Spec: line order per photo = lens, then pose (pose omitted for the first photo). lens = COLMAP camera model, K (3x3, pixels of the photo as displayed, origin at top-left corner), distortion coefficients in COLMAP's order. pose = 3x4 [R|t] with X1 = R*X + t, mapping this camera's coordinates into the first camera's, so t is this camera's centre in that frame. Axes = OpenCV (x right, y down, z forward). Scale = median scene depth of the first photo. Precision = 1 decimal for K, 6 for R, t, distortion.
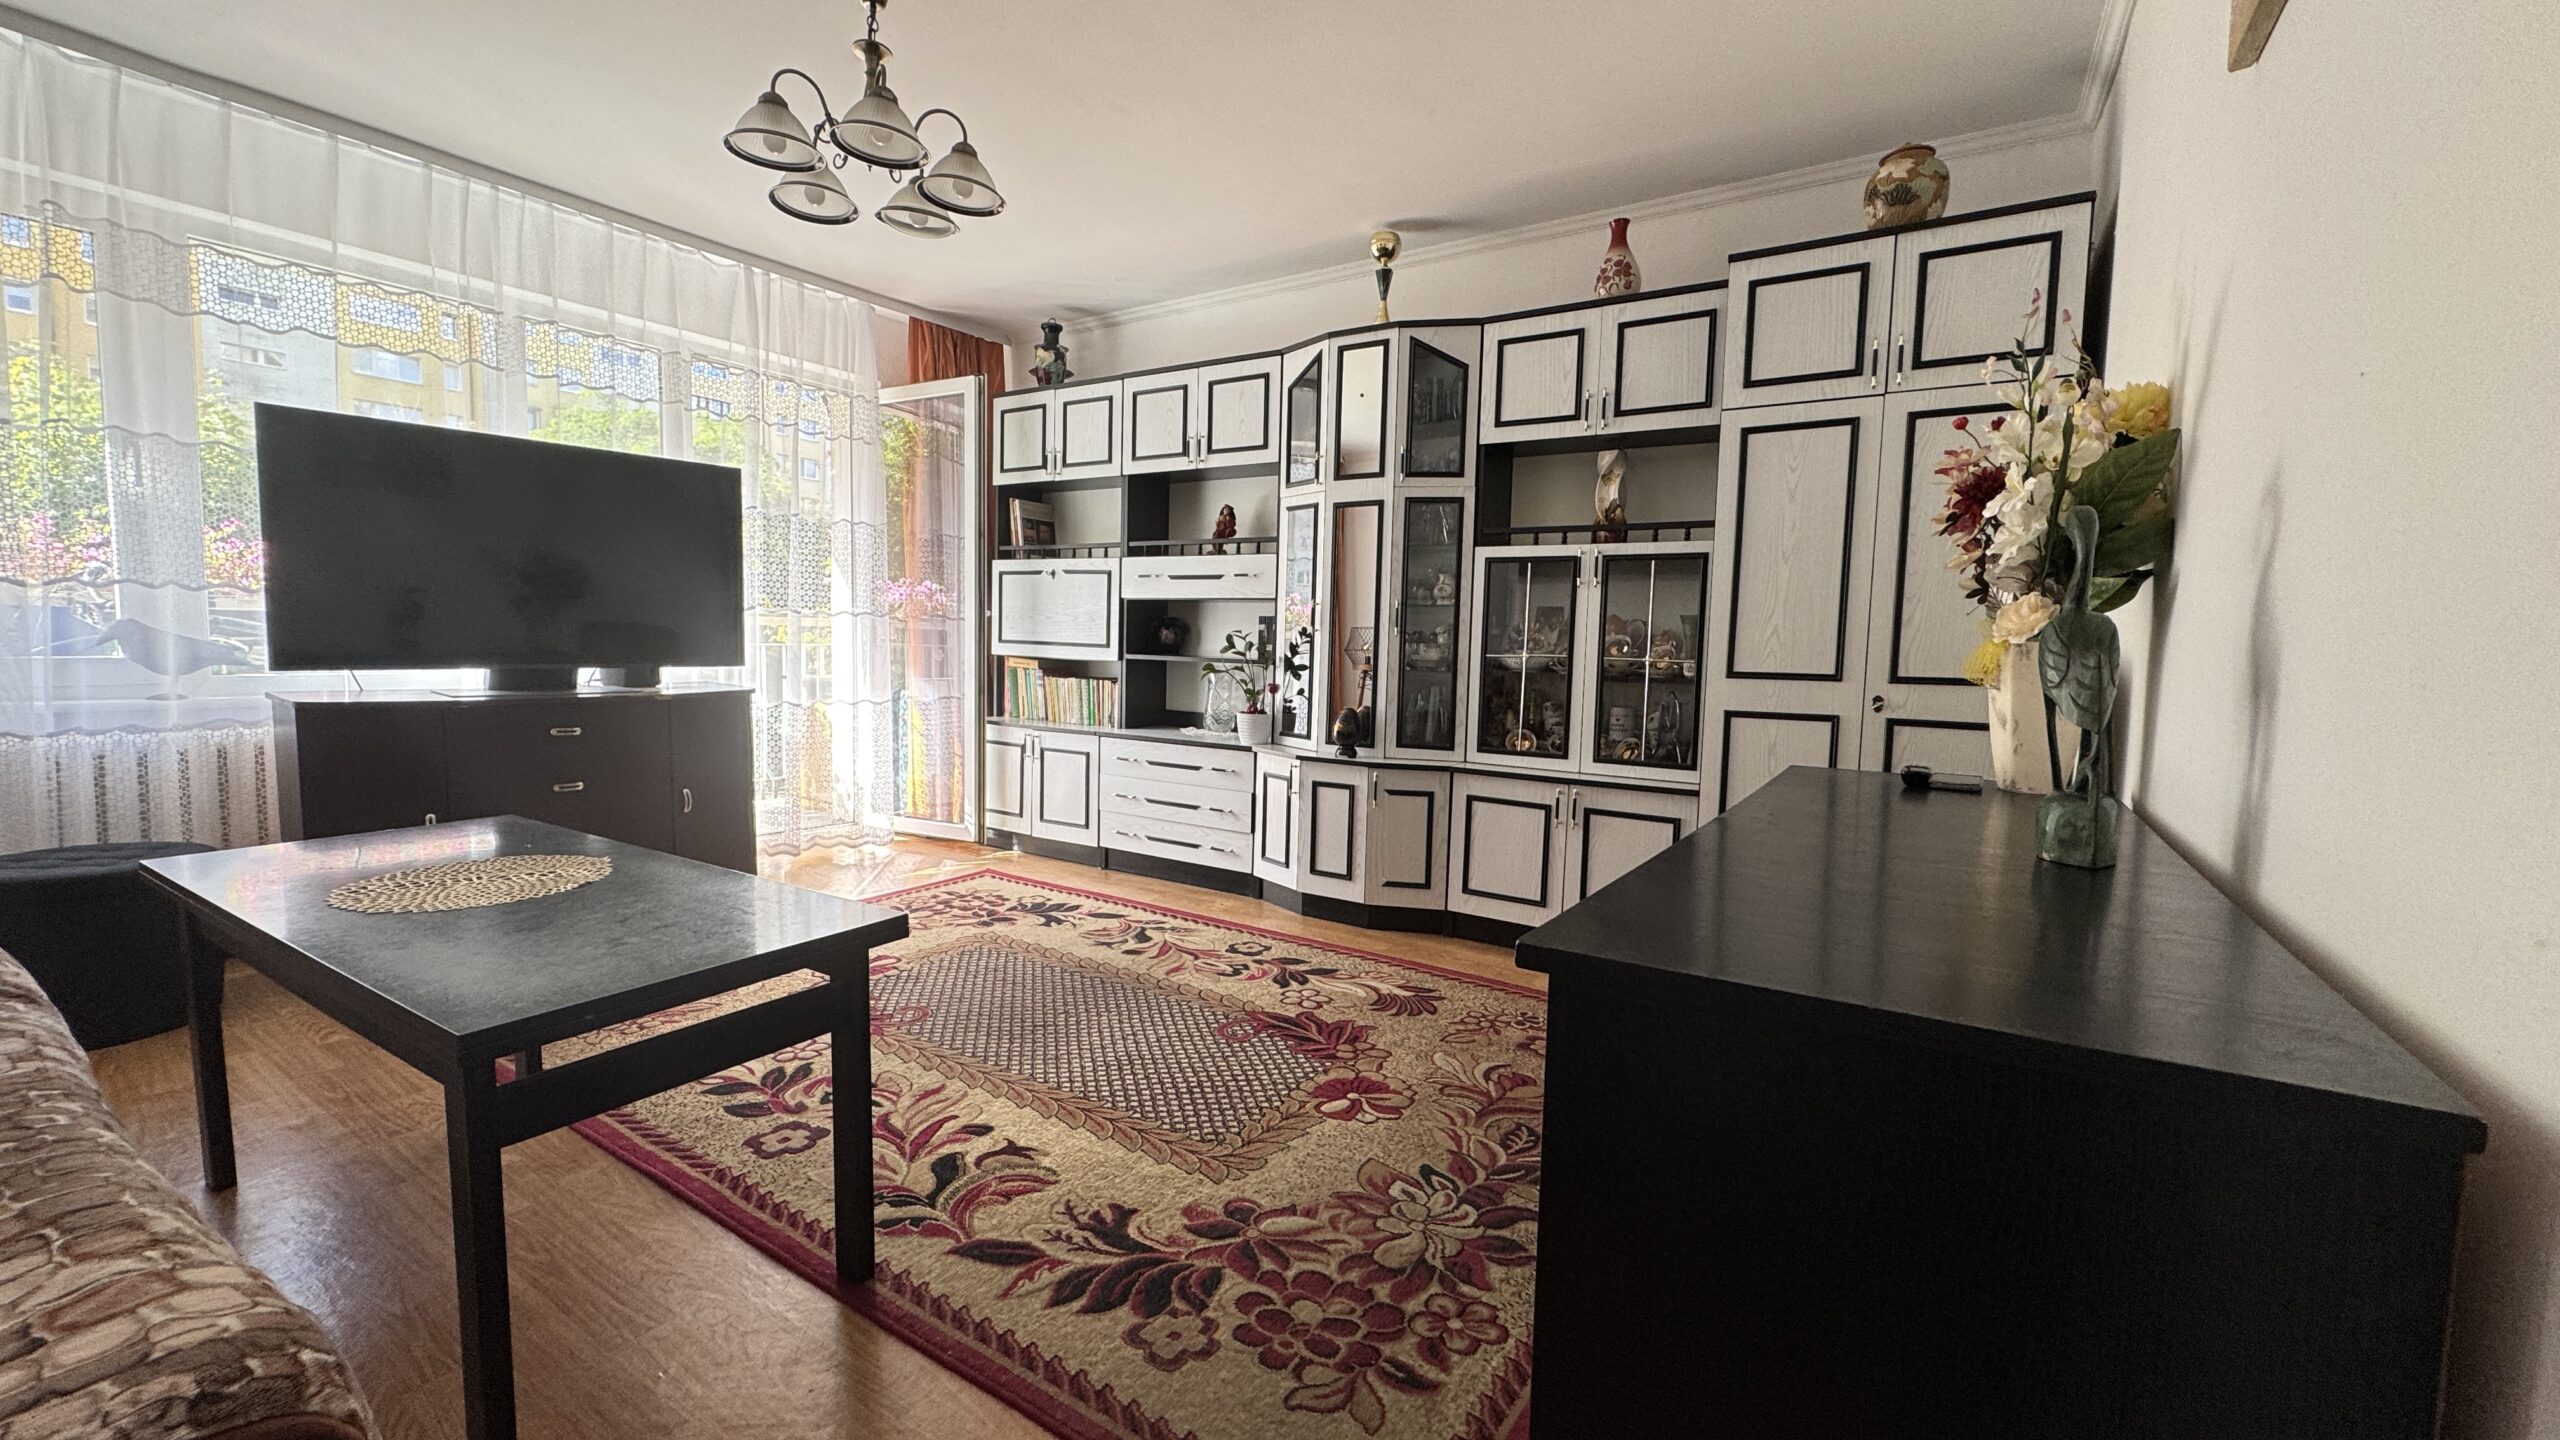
lens RADIAL K [[1013.7, 0, 1279.8], [0, 1013.7, 714.4], [0, 0, 1]] dist [-0.001955, 0.000502]
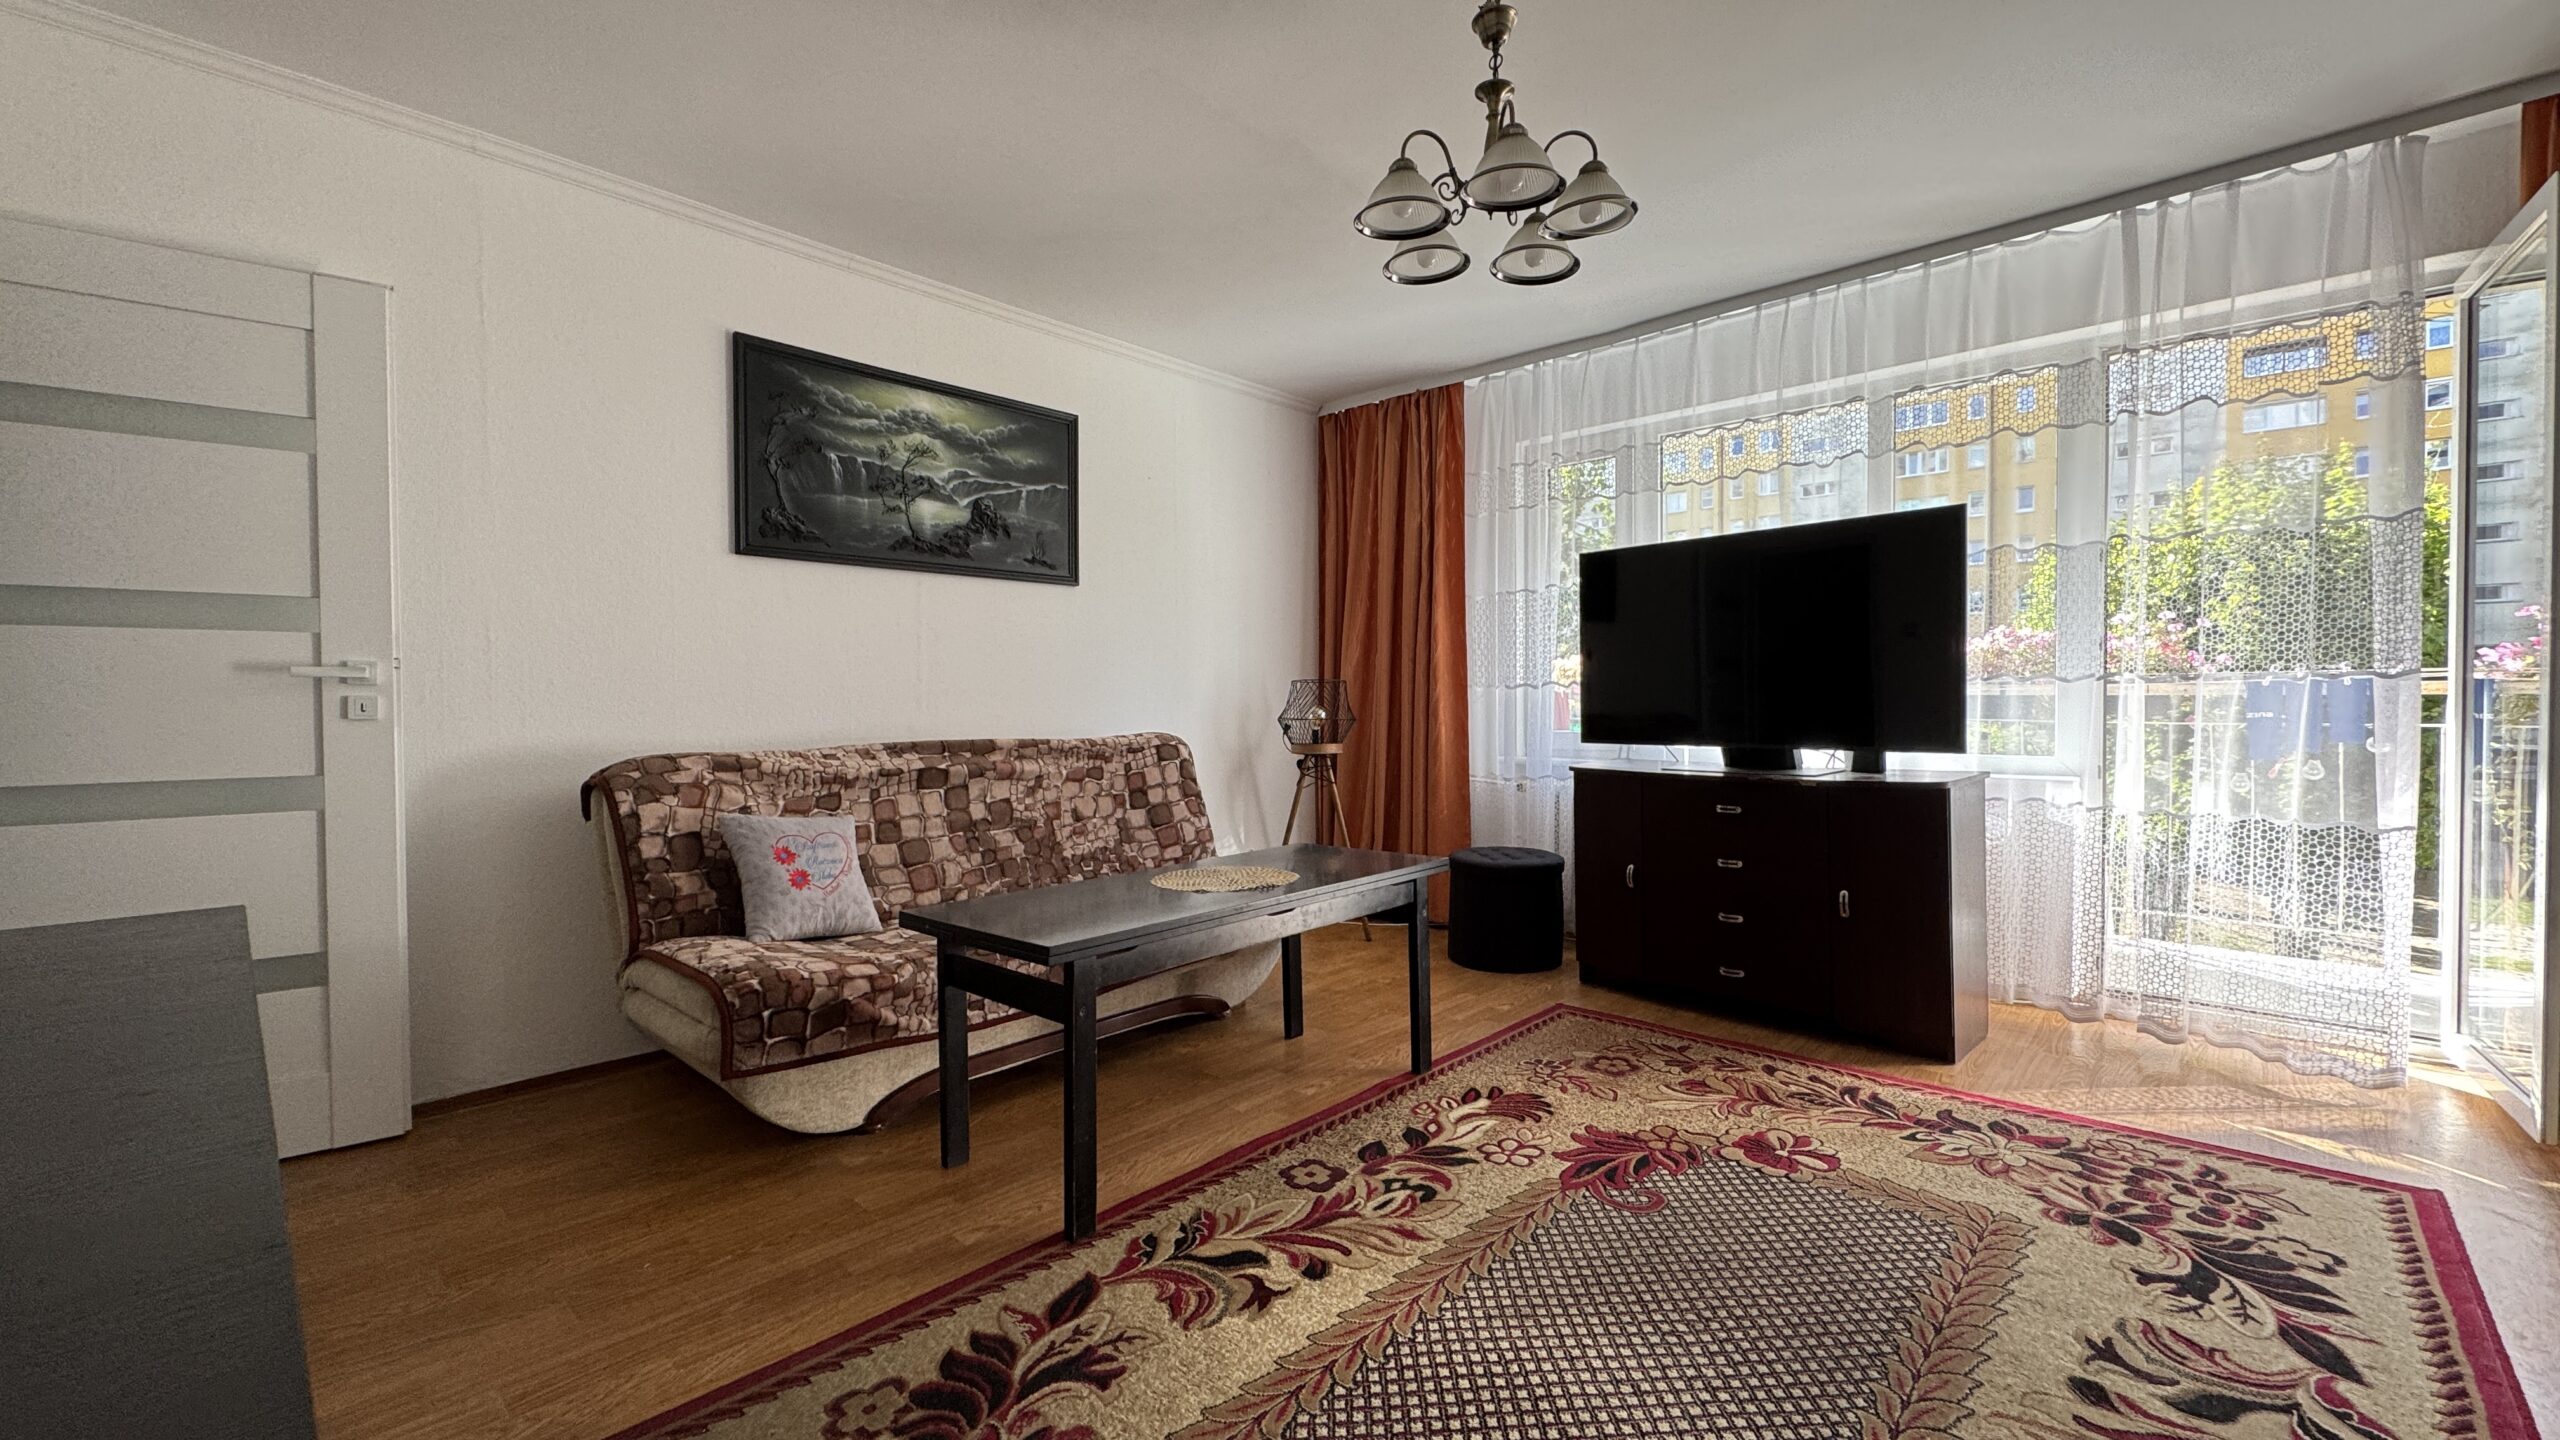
lens RADIAL K [[1013.9, 0, 1278.4], [0, 1013.9, 713.8], [0, 0, 1]] dist [-0.001434, -0.000458]
pose [[-0.168997, -0.006109, -0.985598, 0.362570], [-0.069273, 0.997581, 0.005694, -0.050247], [0.983179, 0.069238, -0.169012, 0.665677]]
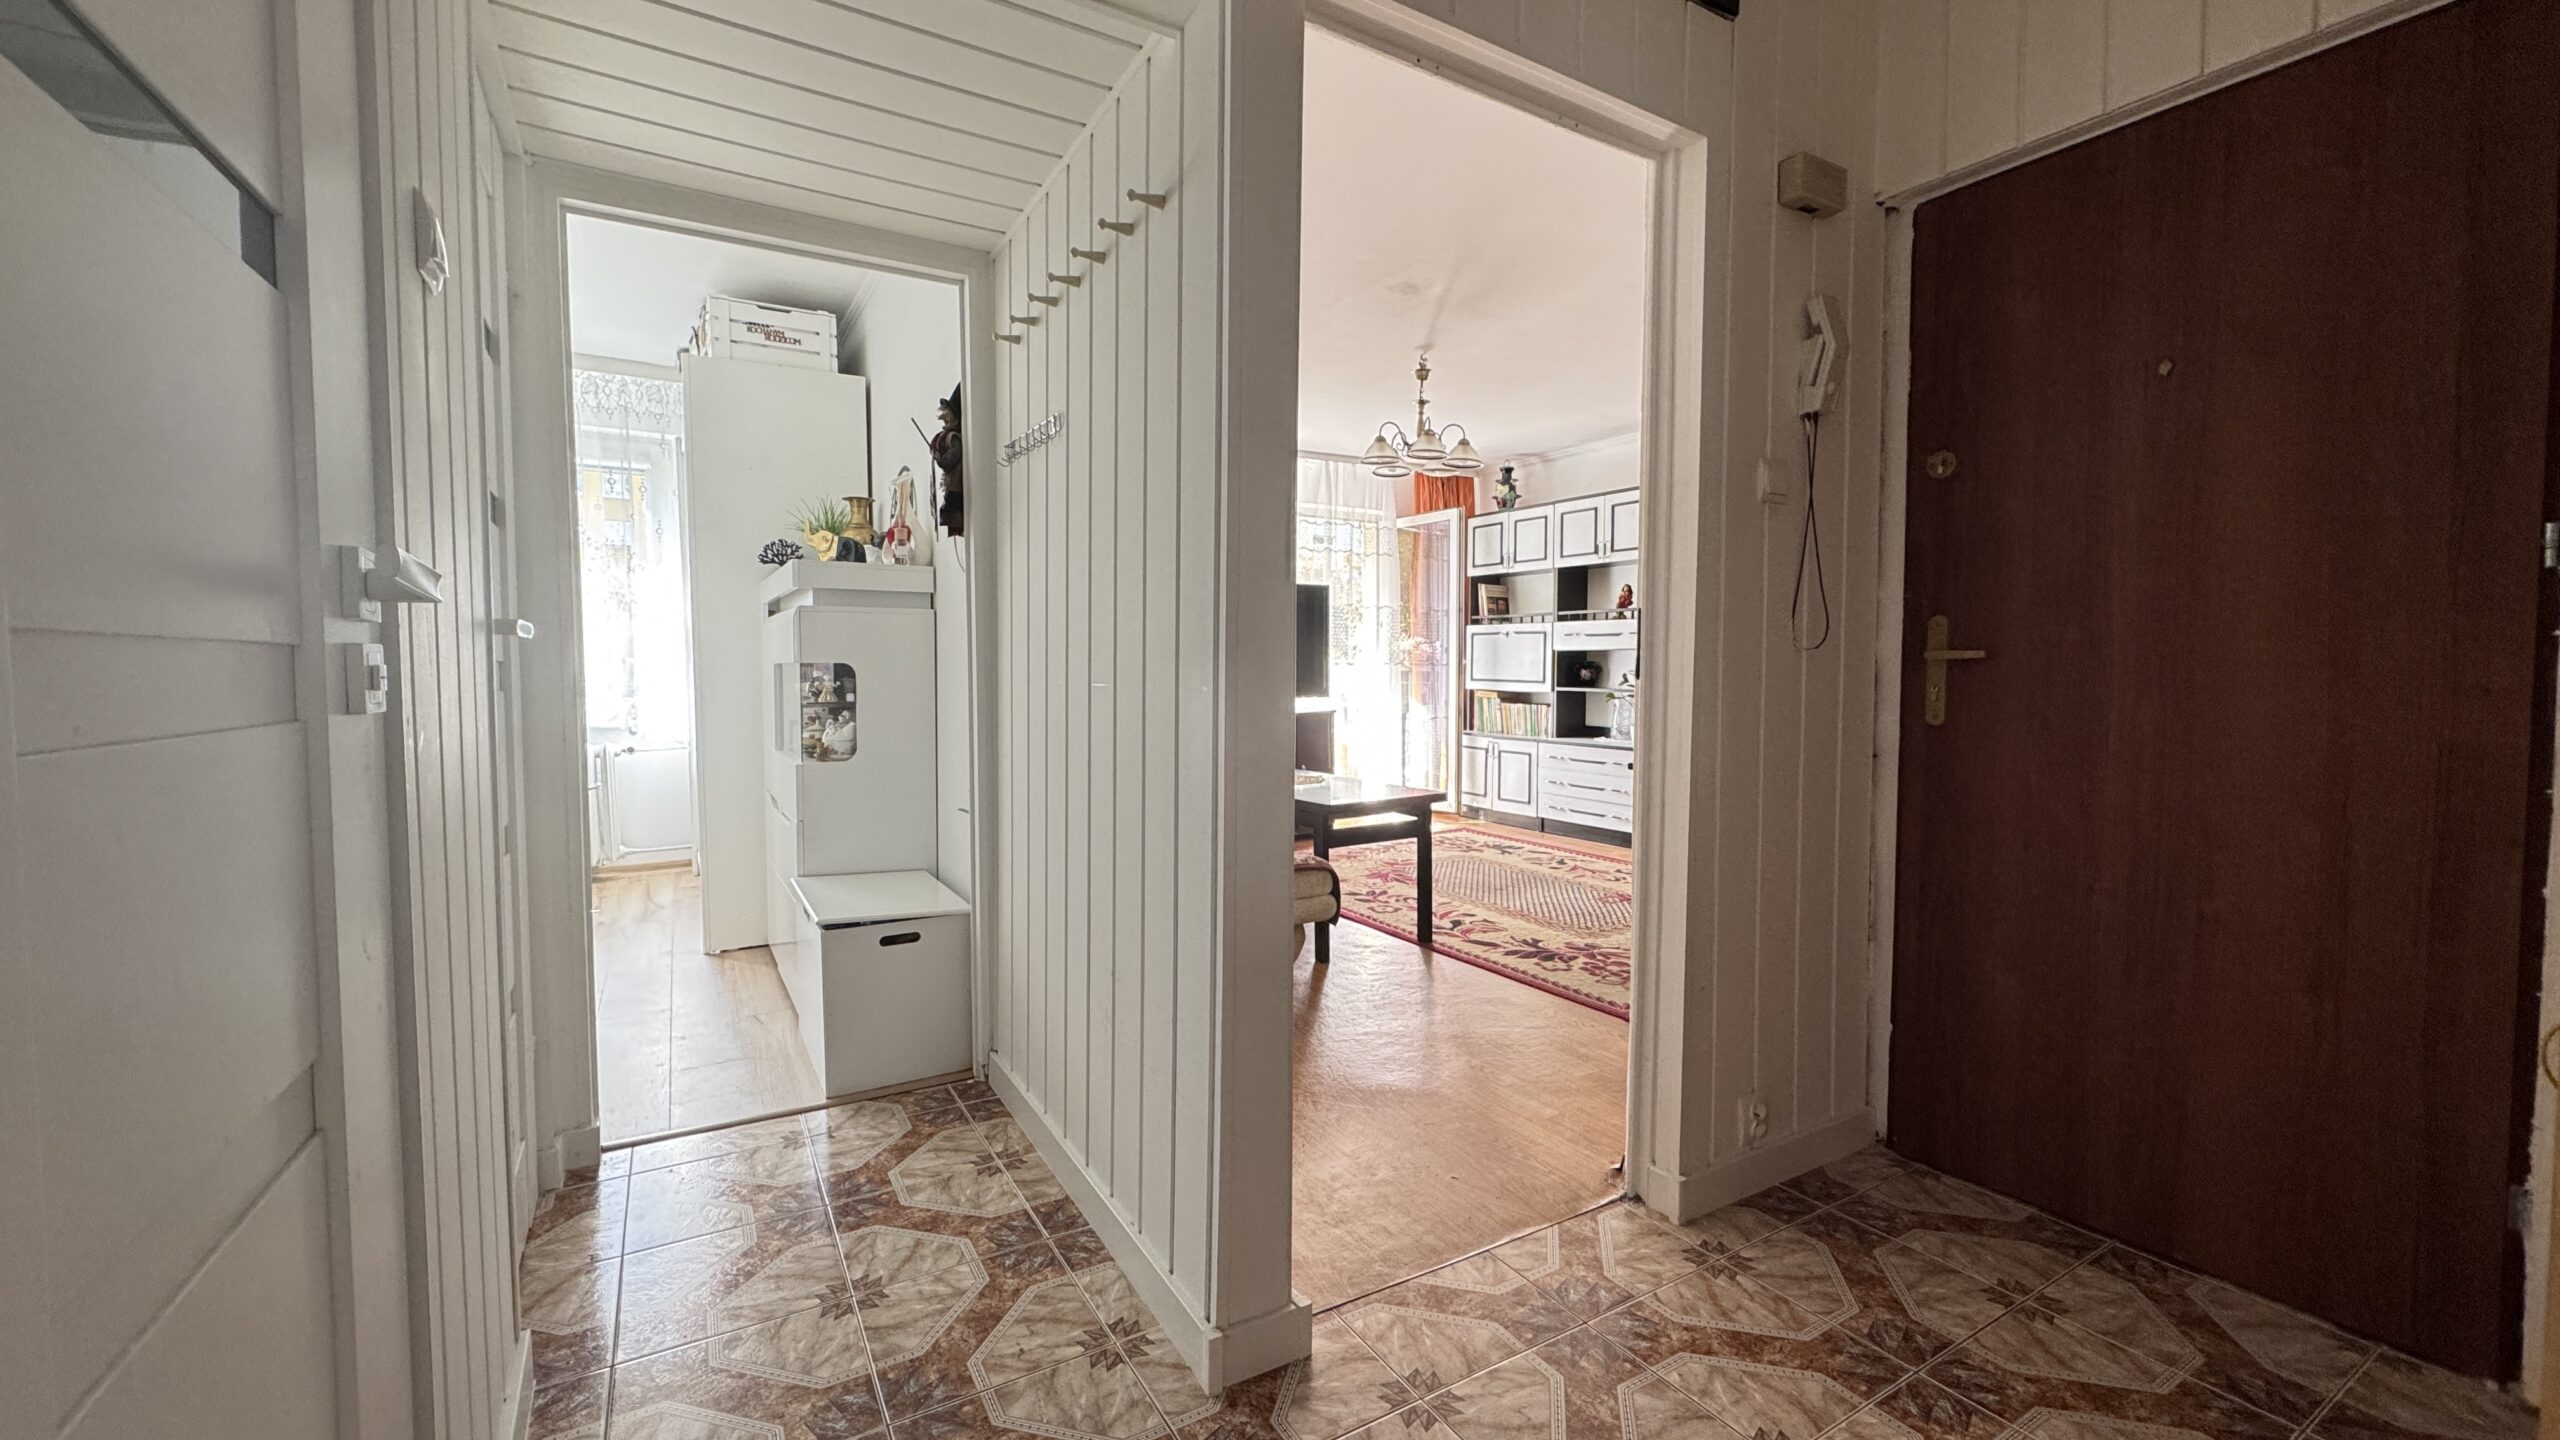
lens RADIAL K [[1013.7, 0, 1279.8], [0, 1013.7, 714.4], [0, 0, 1]] dist [-0.001955, 0.000502]
pose [[0.903952, -0.003238, -0.427621, 0.151854], [-0.010330, 0.999514, -0.029405, 0.036449], [0.427508, 0.030998, 0.903480, -0.666216]]
